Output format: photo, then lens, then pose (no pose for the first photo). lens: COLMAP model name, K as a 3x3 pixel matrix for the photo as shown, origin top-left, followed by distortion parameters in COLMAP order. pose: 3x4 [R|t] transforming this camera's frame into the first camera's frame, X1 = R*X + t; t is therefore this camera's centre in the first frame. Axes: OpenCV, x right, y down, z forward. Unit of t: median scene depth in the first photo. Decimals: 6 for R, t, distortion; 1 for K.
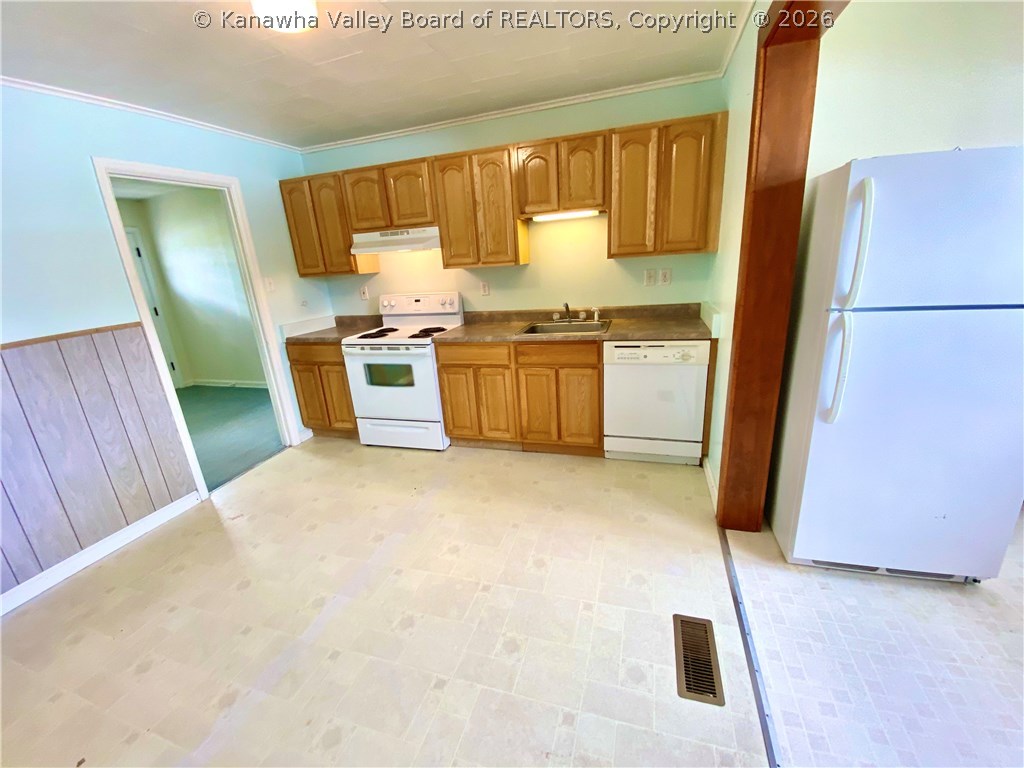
lens RADIAL K [[419.7, 0, 514.1], [0, 419.7, 383.2], [0, 0, 1]] dist [-0.013969, -0.000994]
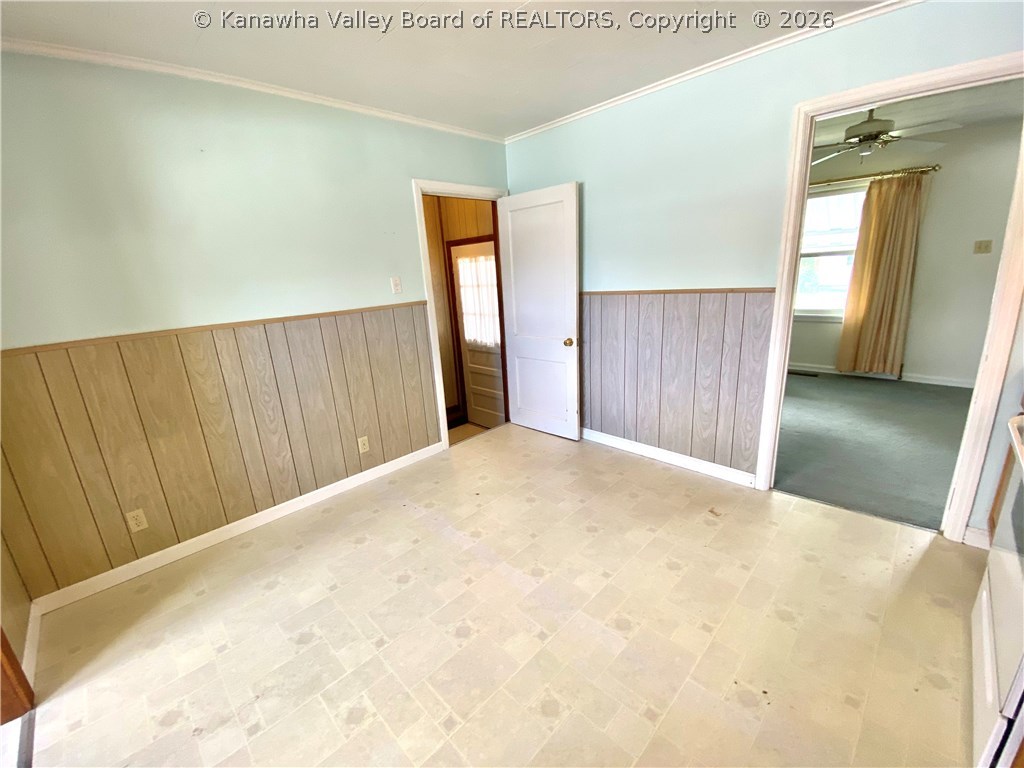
lens RADIAL K [[419.7, 0, 509.2], [0, 419.7, 384.1], [0, 0, 1]] dist [-0.013969, -0.000994]
pose [[-0.461958, 0.323802, -0.825679, 0.235156], [-0.170820, 0.881056, 0.441091, -0.288867], [0.870296, 0.344808, -0.351699, 0.944601]]
